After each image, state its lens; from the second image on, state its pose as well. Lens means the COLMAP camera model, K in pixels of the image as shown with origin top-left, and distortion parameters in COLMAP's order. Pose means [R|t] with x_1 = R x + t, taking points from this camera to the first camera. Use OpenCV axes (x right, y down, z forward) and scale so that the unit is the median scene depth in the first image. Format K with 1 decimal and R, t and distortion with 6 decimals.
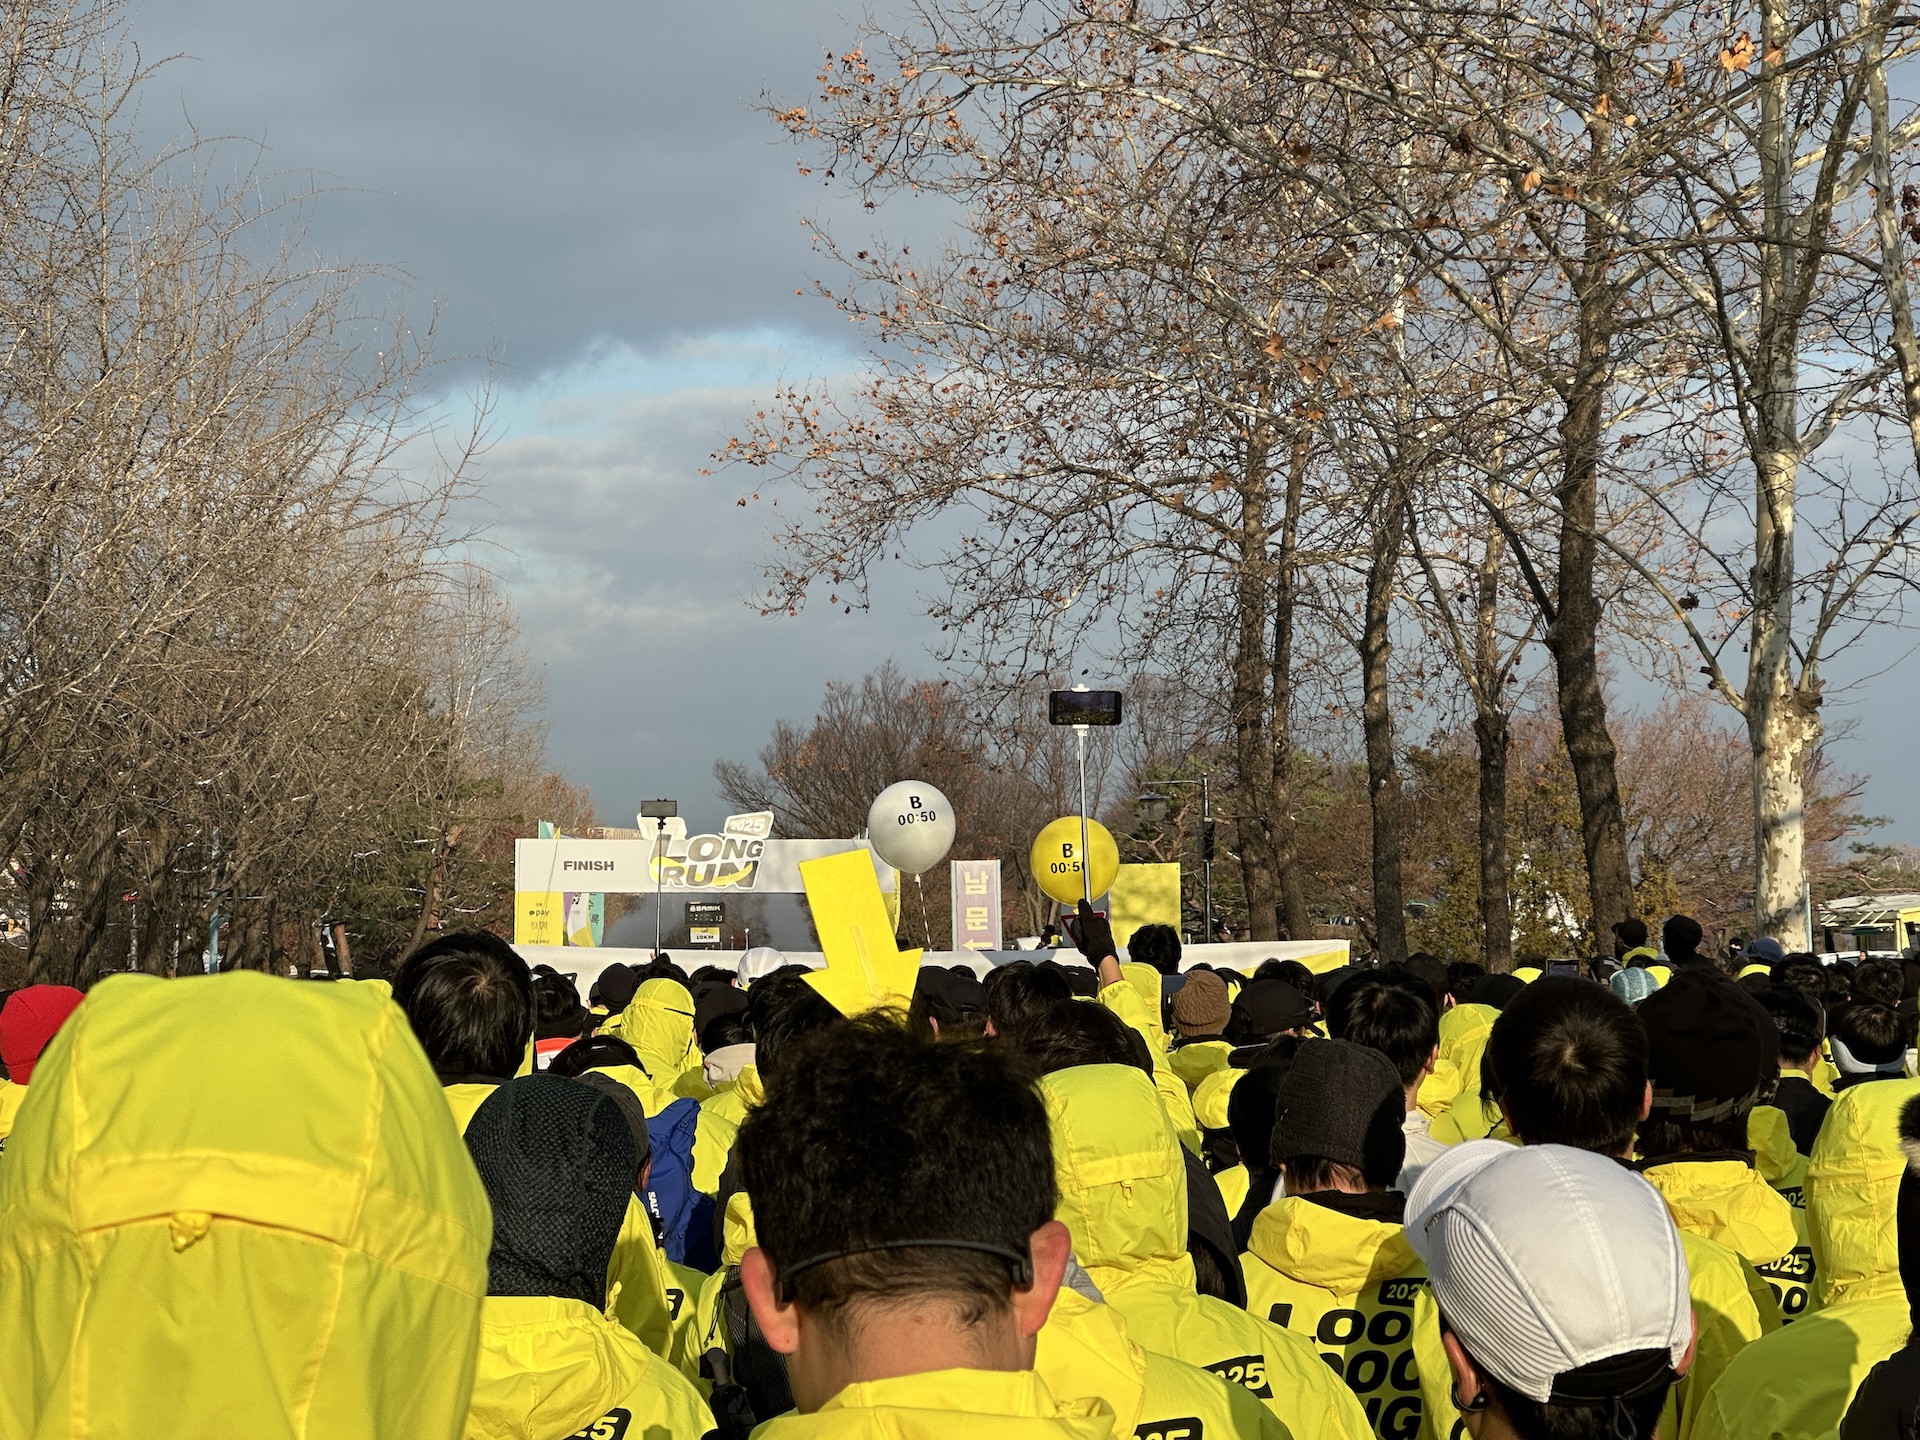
lens RADIAL K [[4363.6, 0, 959.6], [0, 4363.6, 719.5], [0, 0, 1]] dist [-0.062944, 0.000000]
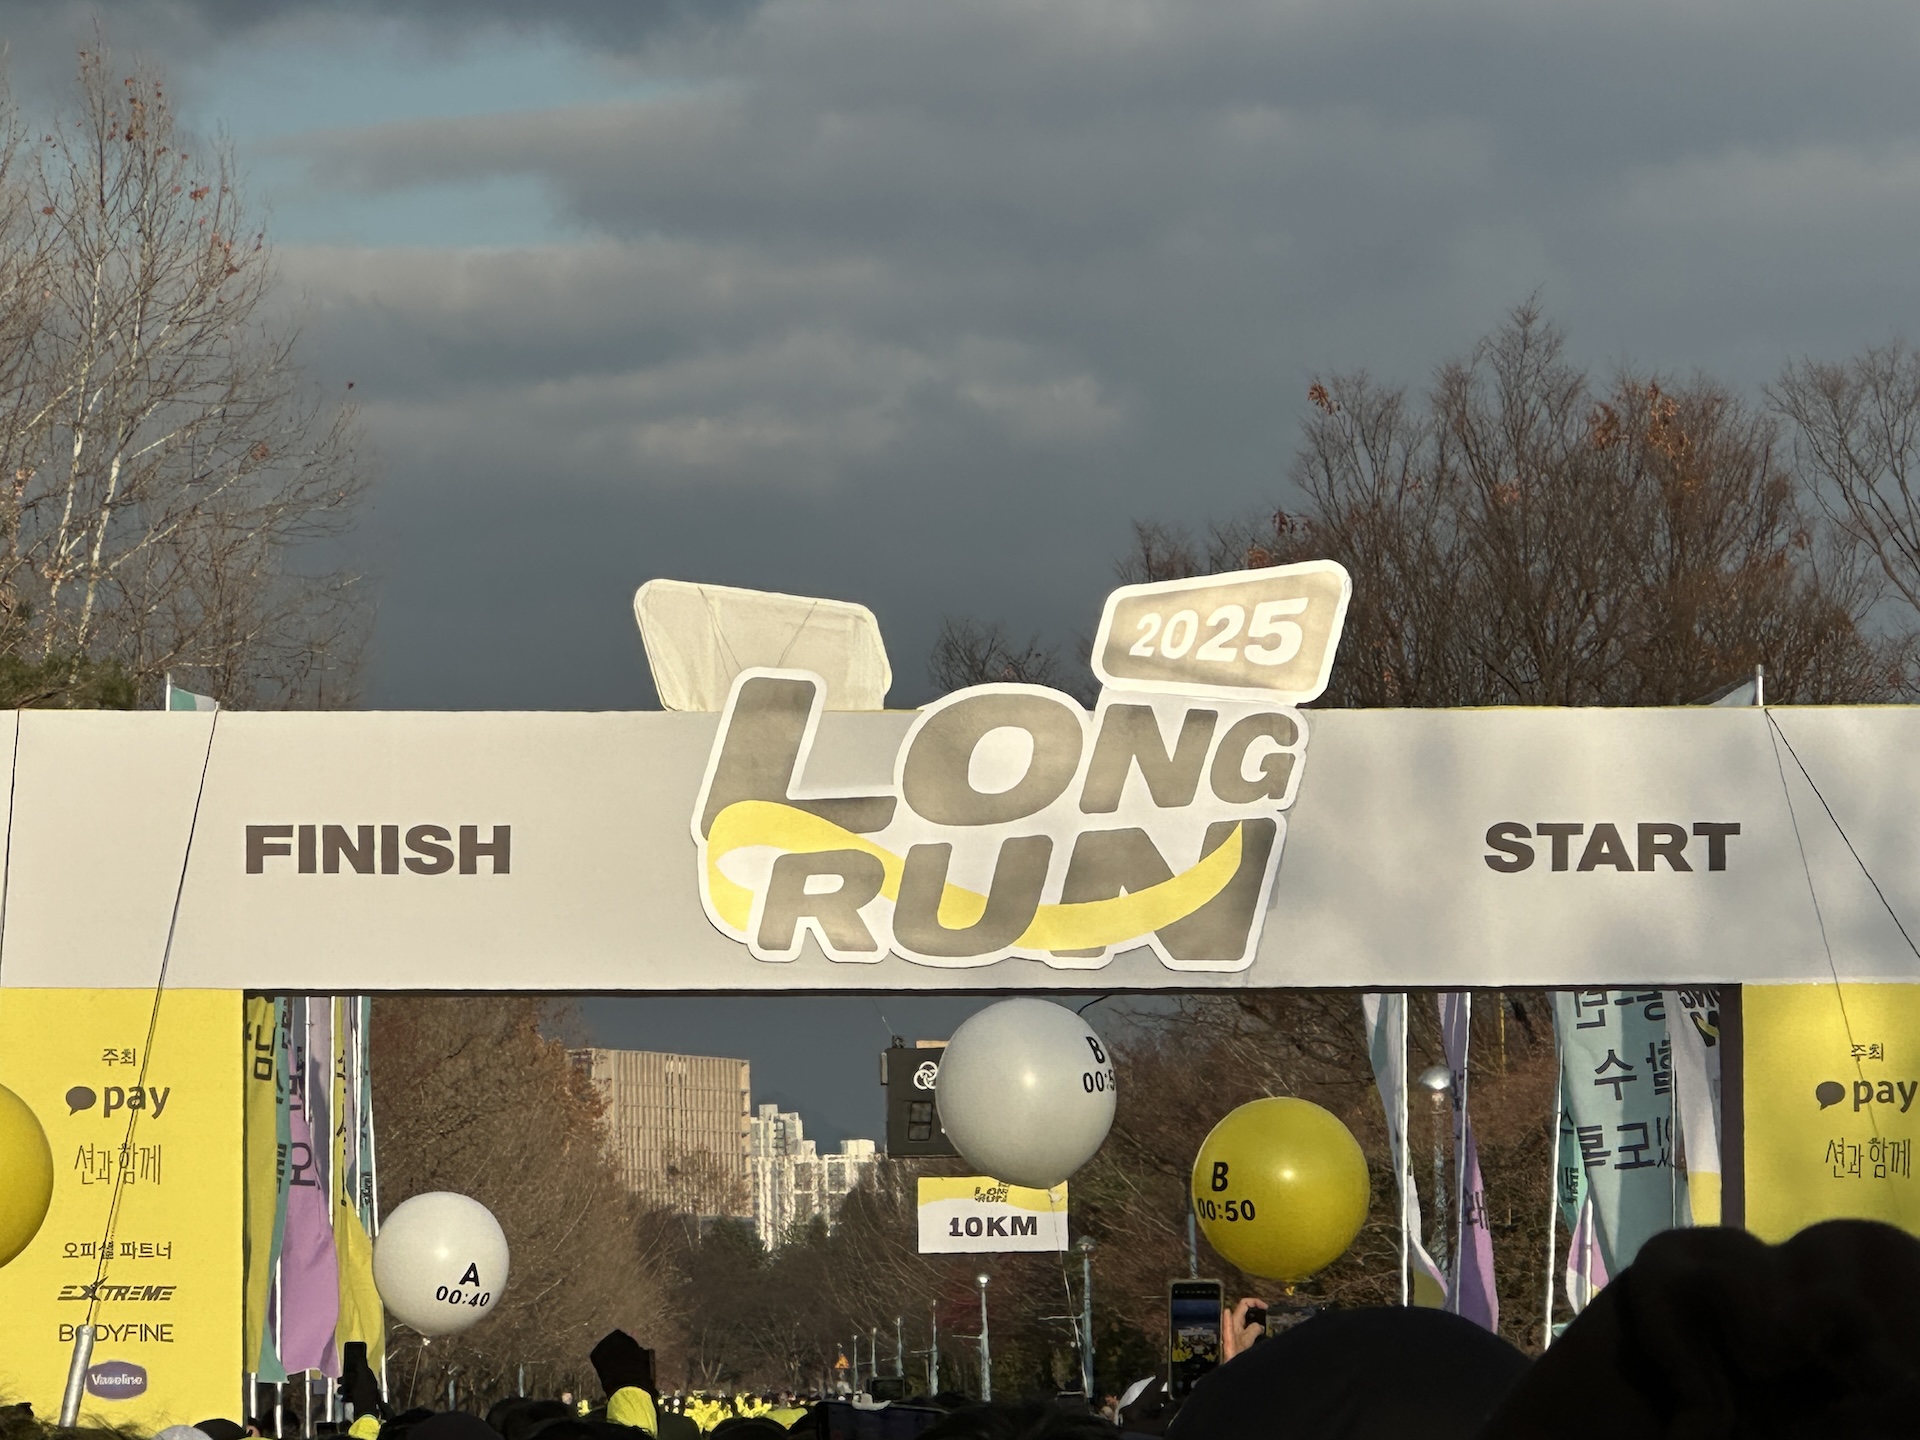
lens RADIAL K [[10308.0, 0, 960.4], [0, 10308.0, 720.3], [0, 0, 1]] dist [0.413481, 0.000000]
pose [[0.998991, -0.002596, -0.044837, -0.039660], [0.002261, 0.999969, -0.007508, 0.031343], [0.044855, 0.007399, 0.998966, 0.552865]]
